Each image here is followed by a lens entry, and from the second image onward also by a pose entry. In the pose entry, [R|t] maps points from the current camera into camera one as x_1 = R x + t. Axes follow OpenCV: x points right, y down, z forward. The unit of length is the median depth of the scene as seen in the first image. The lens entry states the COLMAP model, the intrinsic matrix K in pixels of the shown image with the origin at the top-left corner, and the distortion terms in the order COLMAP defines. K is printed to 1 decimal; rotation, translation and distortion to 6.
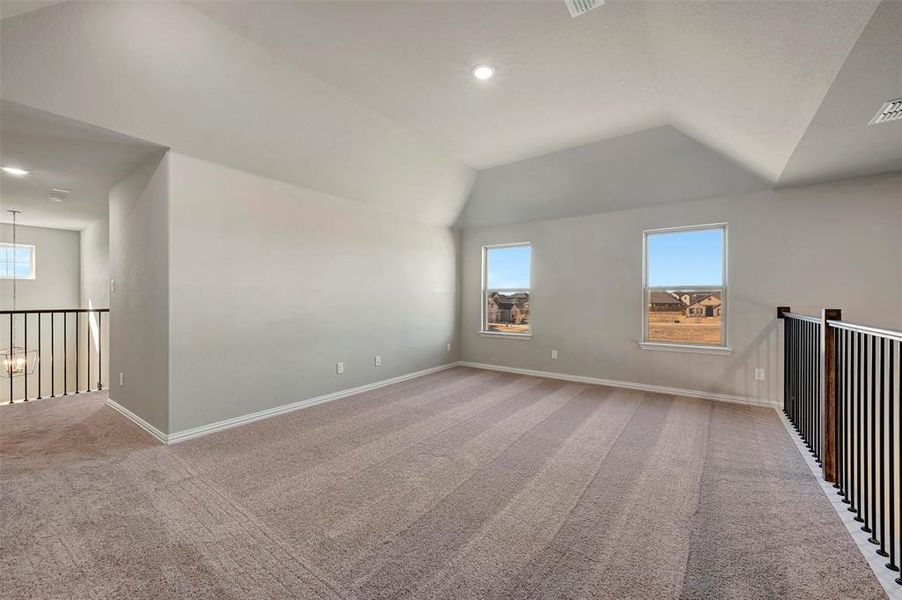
lens RADIAL K [[355.1, 0, 458.0], [0, 355.1, 301.5], [0, 0, 1]] dist [-0.003662, -0.000034]
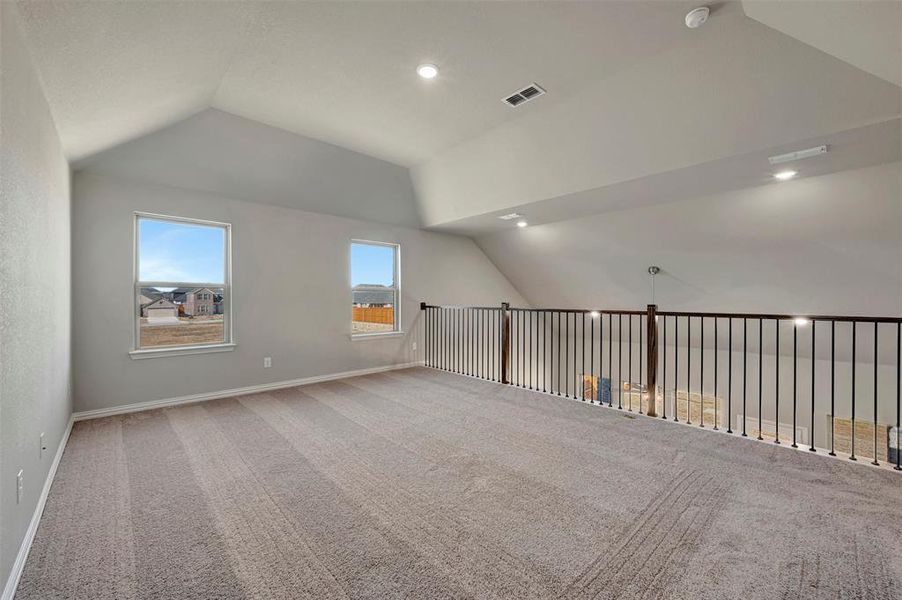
lens RADIAL K [[365.6, 0, 451.0], [0, 365.6, 300.0], [0, 0, 1]] dist [0.037251, 0.000084]
pose [[0.194709, -0.008134, 0.980827, -0.520134], [0.005538, 0.999959, 0.007193, -0.005943], [-0.980845, 0.004031, 0.194746, 0.395252]]
